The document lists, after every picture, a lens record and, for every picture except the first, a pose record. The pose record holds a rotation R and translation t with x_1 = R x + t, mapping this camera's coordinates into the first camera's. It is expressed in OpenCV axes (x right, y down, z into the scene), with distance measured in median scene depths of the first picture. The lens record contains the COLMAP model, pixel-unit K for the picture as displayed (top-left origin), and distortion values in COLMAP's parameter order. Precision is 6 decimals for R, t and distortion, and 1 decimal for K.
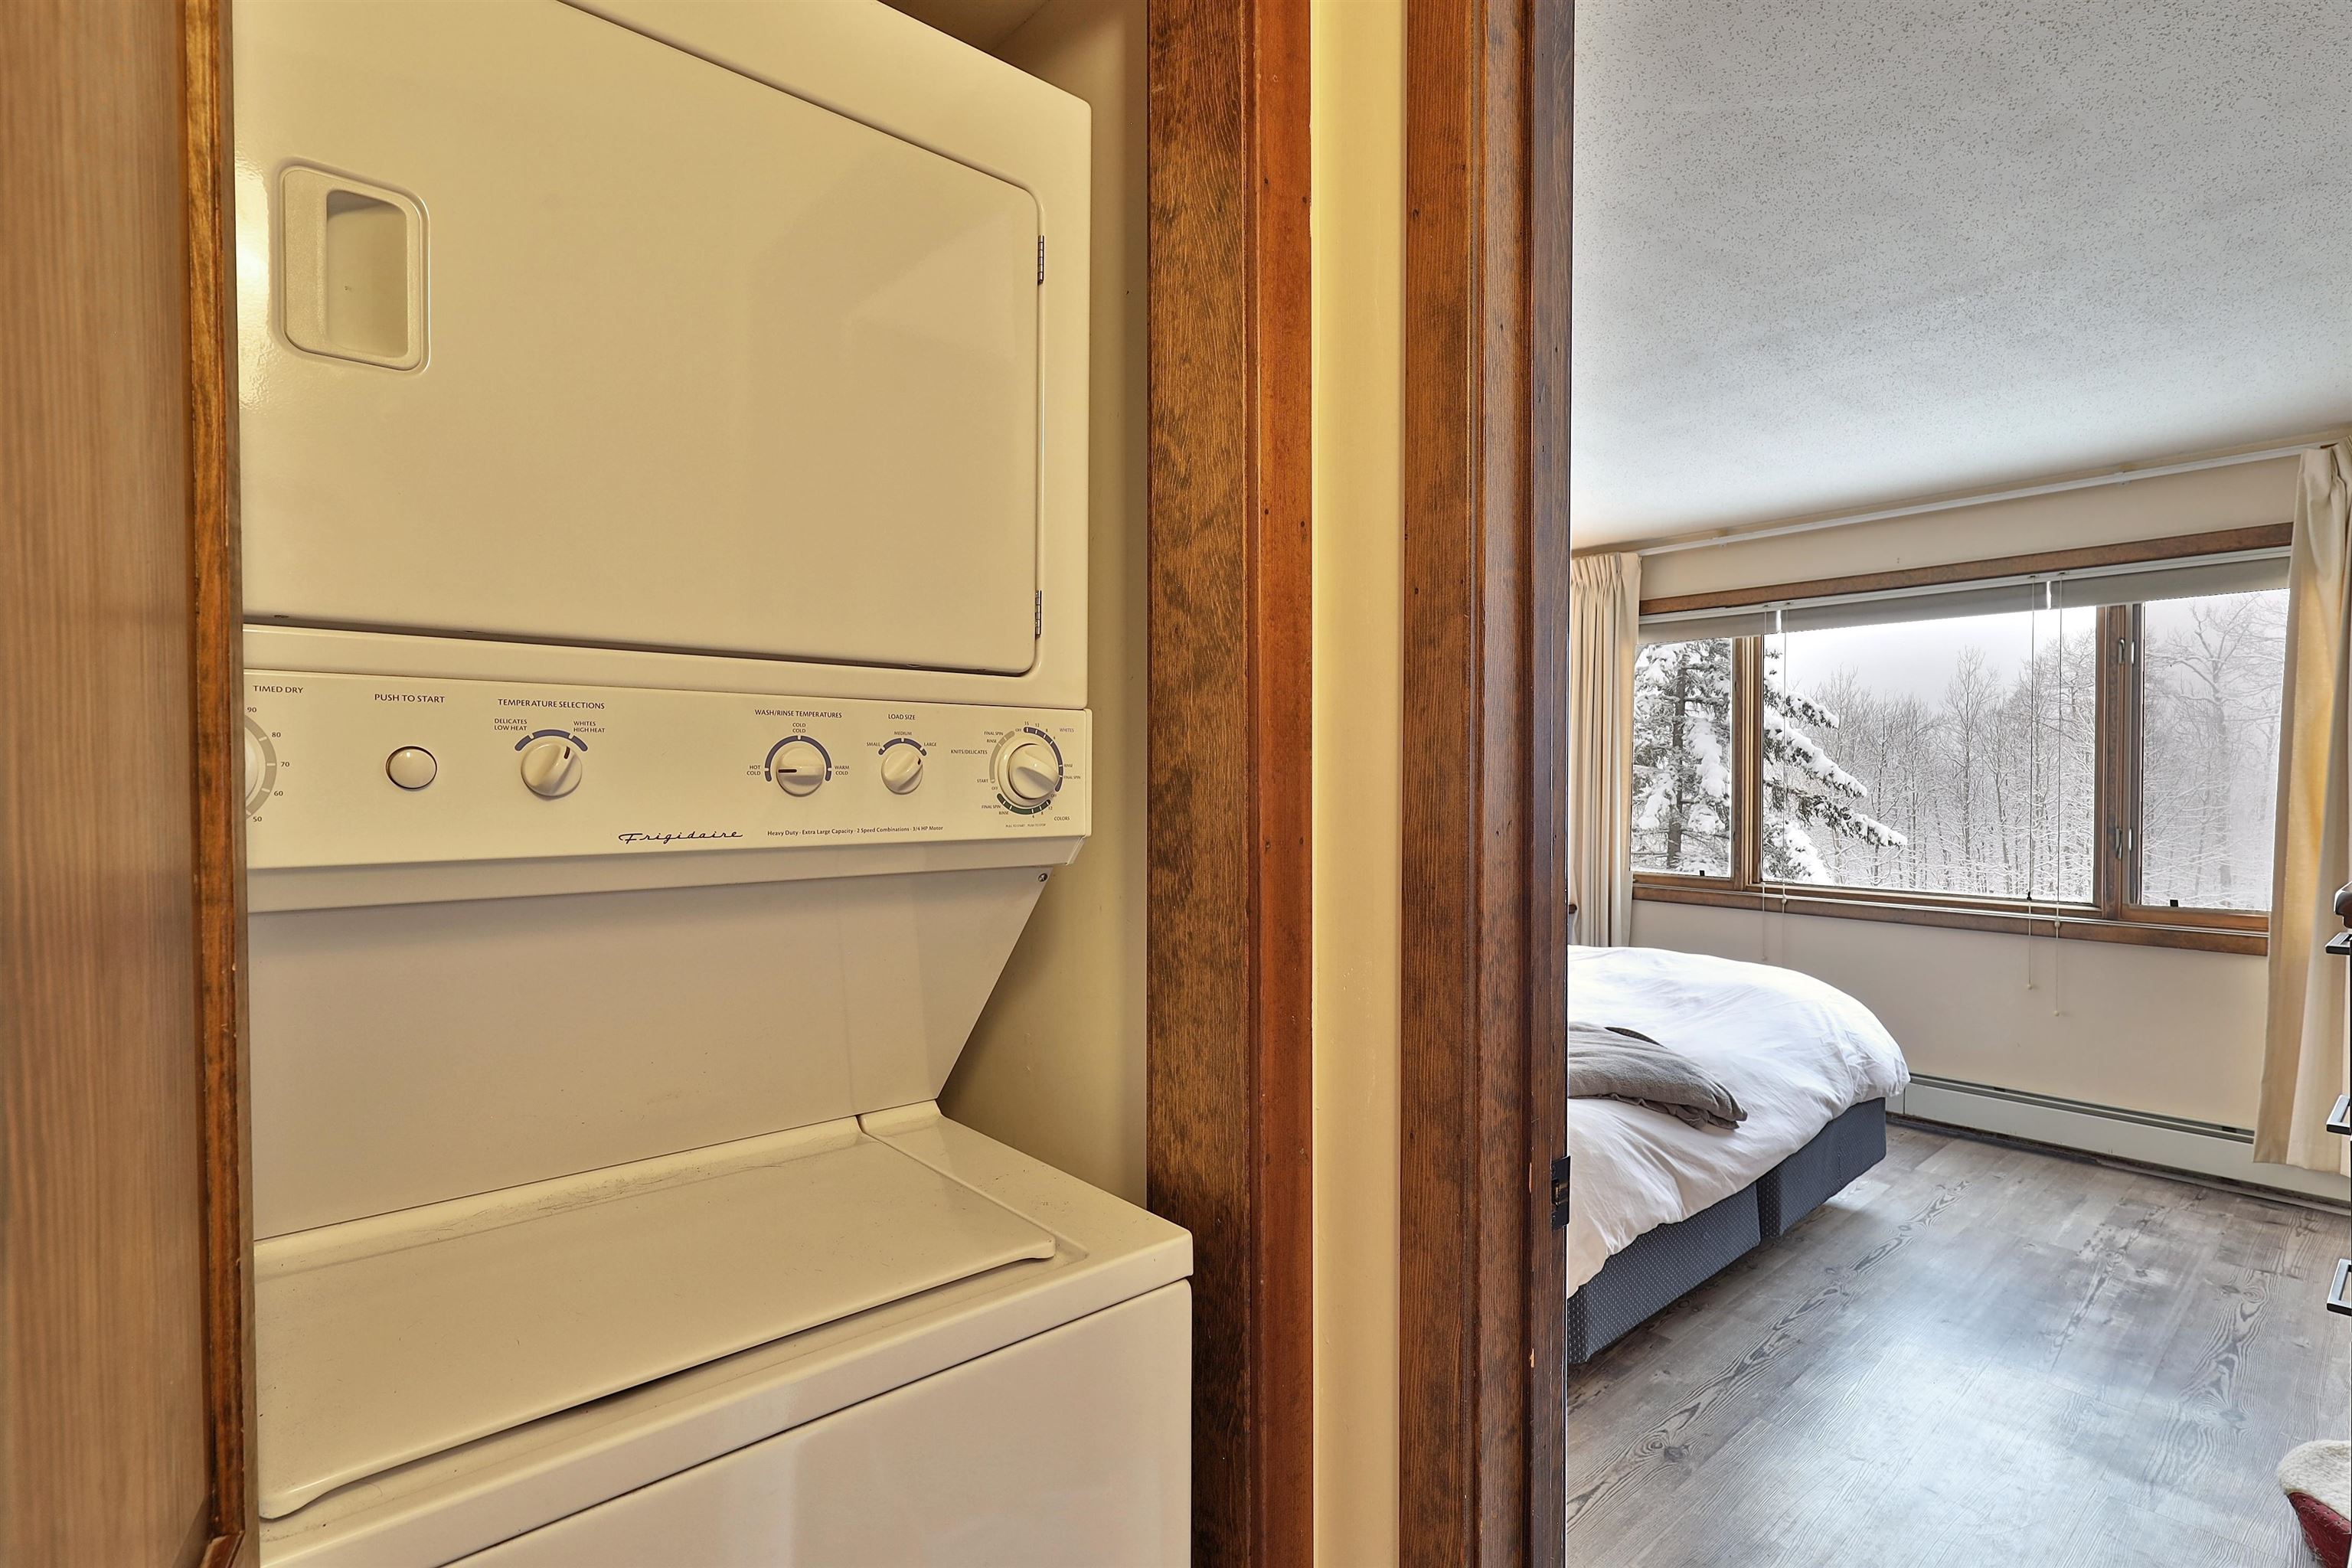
lens RADIAL K [[1130.1, 0, 1177.9], [0, 1130.1, 787.8], [0, 0, 1]] dist [-0.000332, -0.000352]
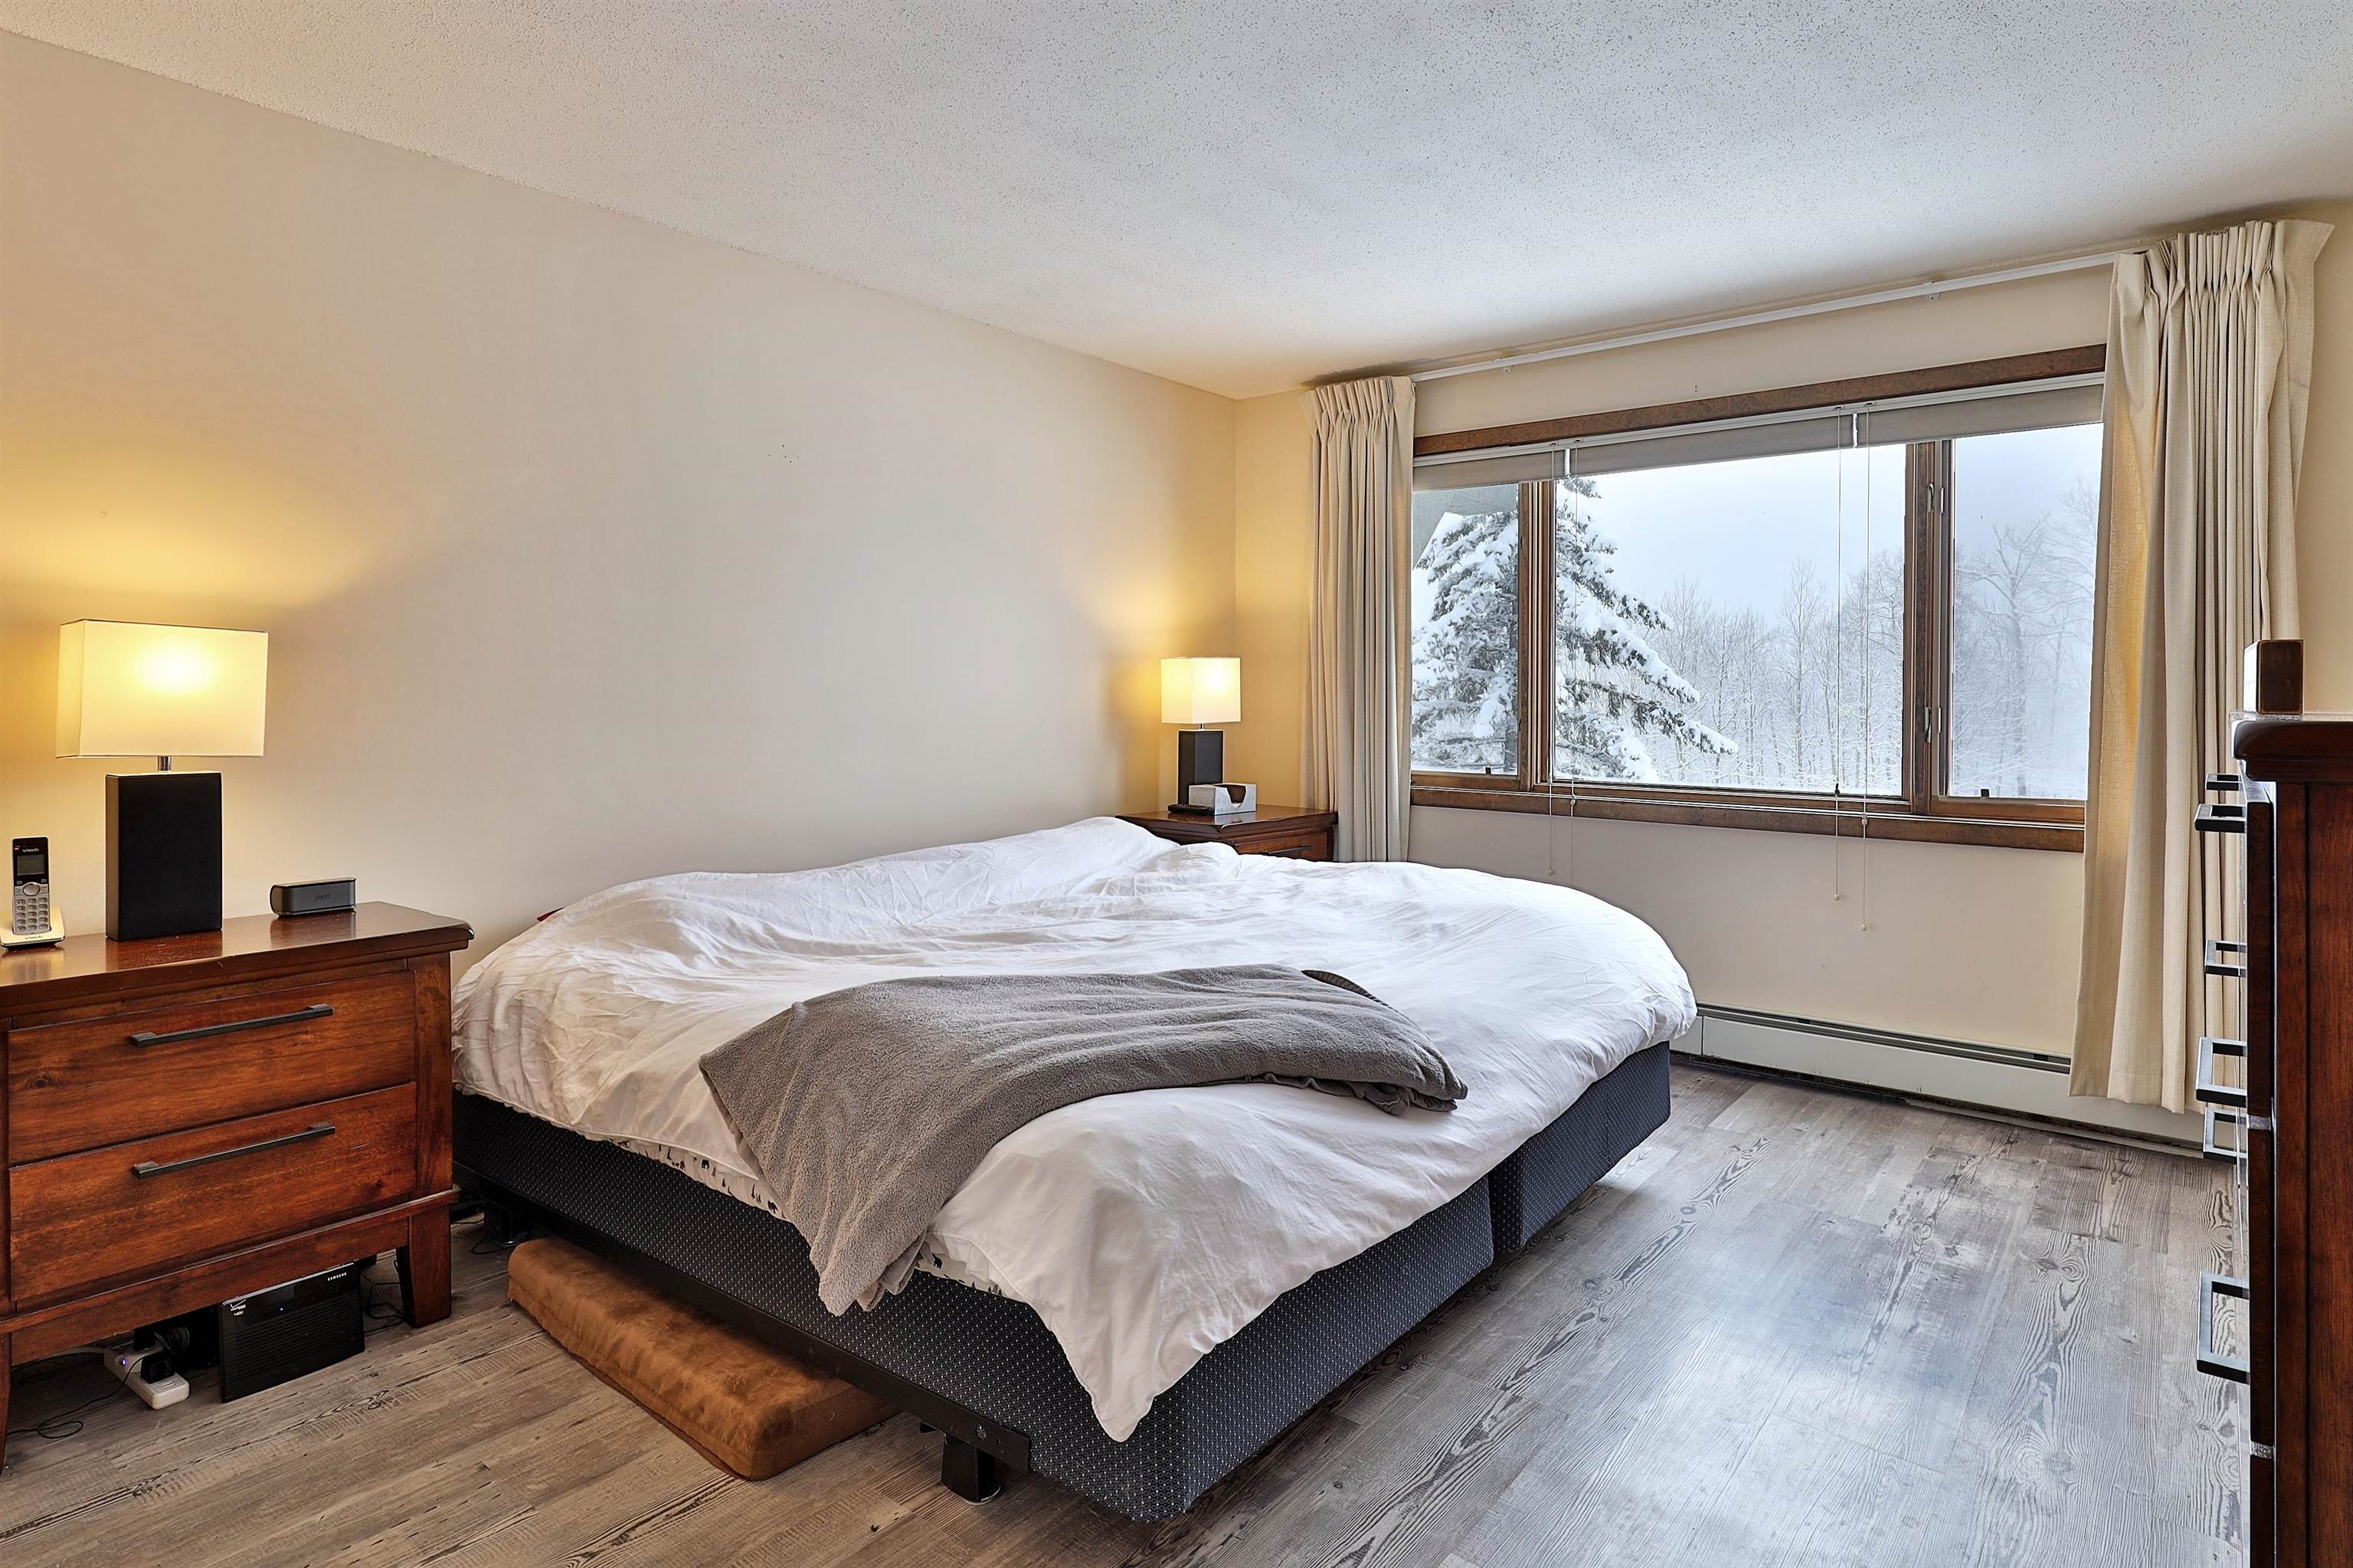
lens RADIAL K [[1250.2, 0, 1257.9], [0, 1250.2, 699.6], [0, 0, 1]] dist [0.002061, -0.000852]
pose [[0.980065, 0.000731, 0.198676, 0.119372], [-0.000427, 0.999999, -0.001574, 0.025066], [-0.198677, 0.001458, 0.980064, 0.139768]]
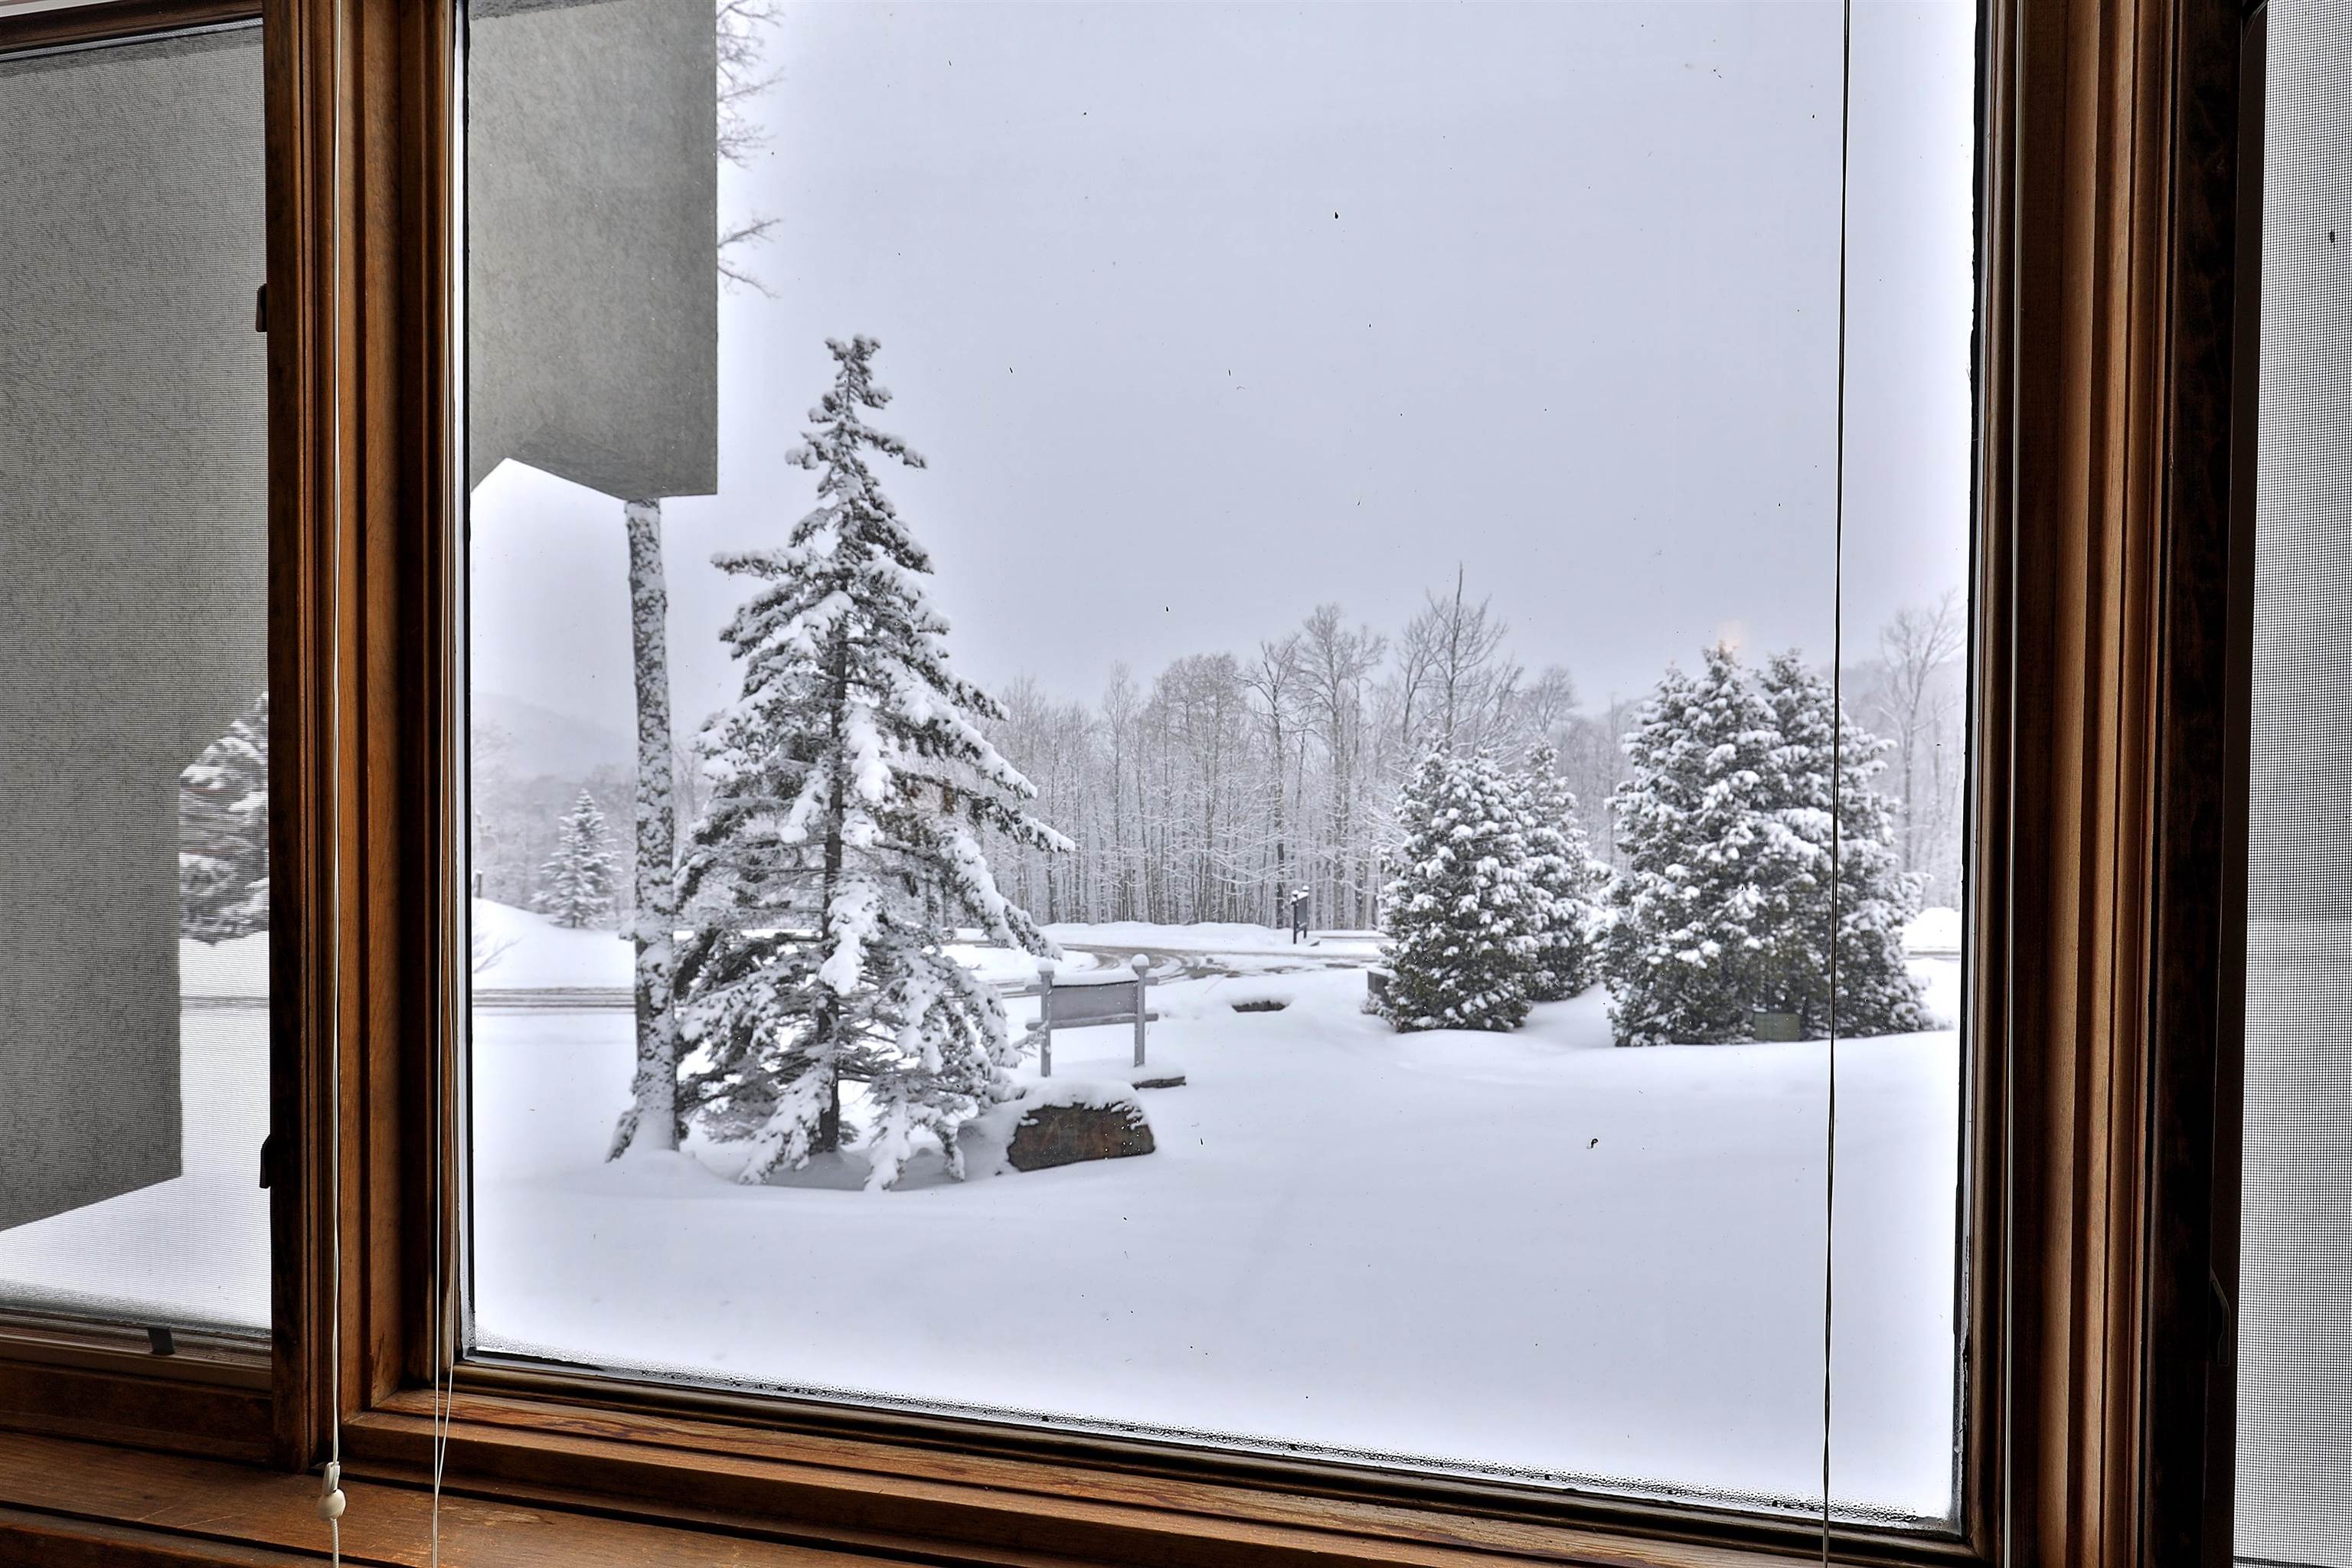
lens RADIAL K [[1130.1, 0, 1177.9], [0, 1130.1, 787.8], [0, 0, 1]] dist [-0.000332, -0.000352]
pose [[0.786861, -0.002779, 0.617124, 0.478202], [-0.000049, 0.999990, 0.004566, -0.014645], [-0.617130, -0.003623, 0.786853, 0.746926]]
